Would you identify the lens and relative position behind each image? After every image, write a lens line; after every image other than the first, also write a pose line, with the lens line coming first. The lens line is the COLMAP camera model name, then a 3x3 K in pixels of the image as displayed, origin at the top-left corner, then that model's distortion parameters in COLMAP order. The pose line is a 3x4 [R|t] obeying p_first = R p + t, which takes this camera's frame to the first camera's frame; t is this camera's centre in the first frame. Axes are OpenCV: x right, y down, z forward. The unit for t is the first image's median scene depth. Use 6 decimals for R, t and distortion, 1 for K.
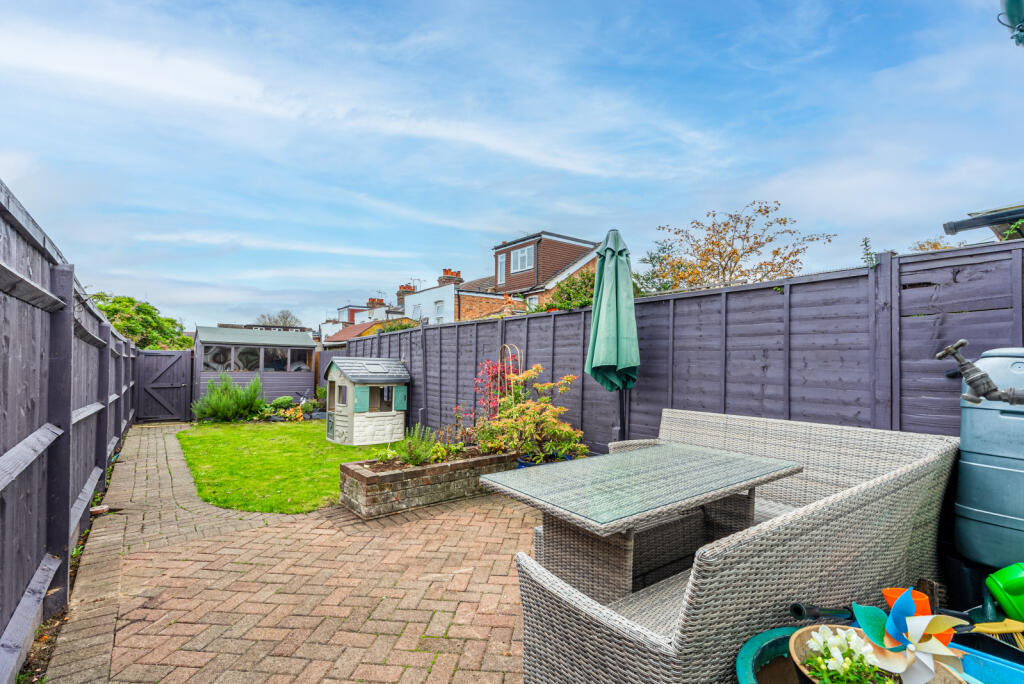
lens RADIAL K [[465.1, 0, 504.4], [0, 465.1, 367.1], [0, 0, 1]] dist [0.003142, -0.000032]
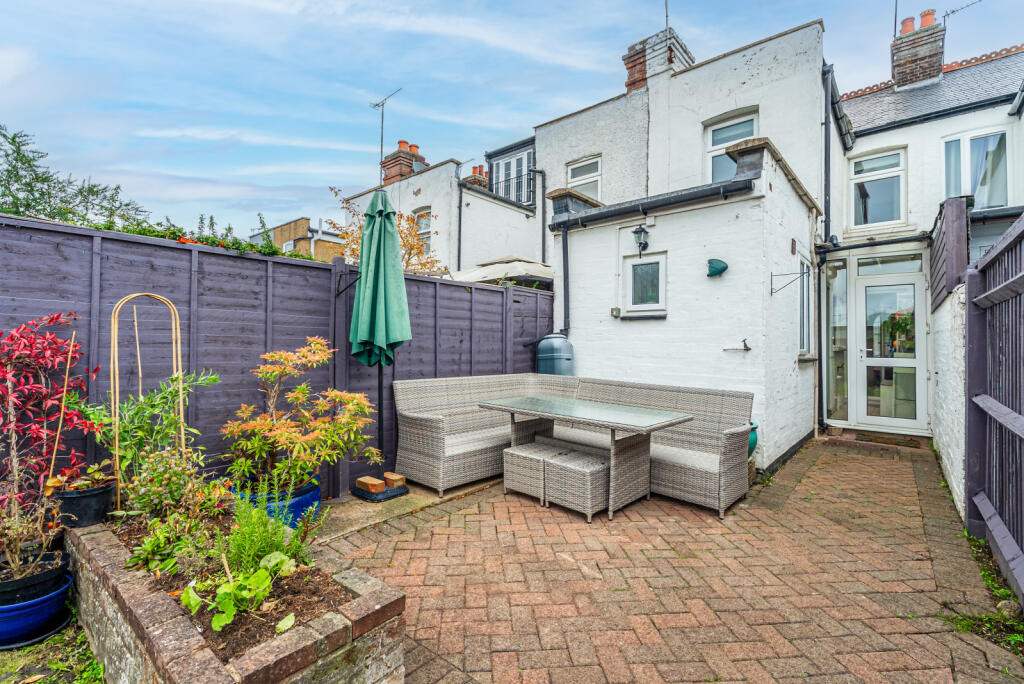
lens RADIAL K [[465.1, 0, 511.6], [0, 465.1, 340.1], [0, 0, 1]] dist [0.003142, -0.000032]
pose [[-0.228415, -0.008736, 0.973525, -0.863783], [-0.013806, 0.999888, 0.005734, -0.013885], [-0.973466, -0.012131, -0.228511, 1.158561]]
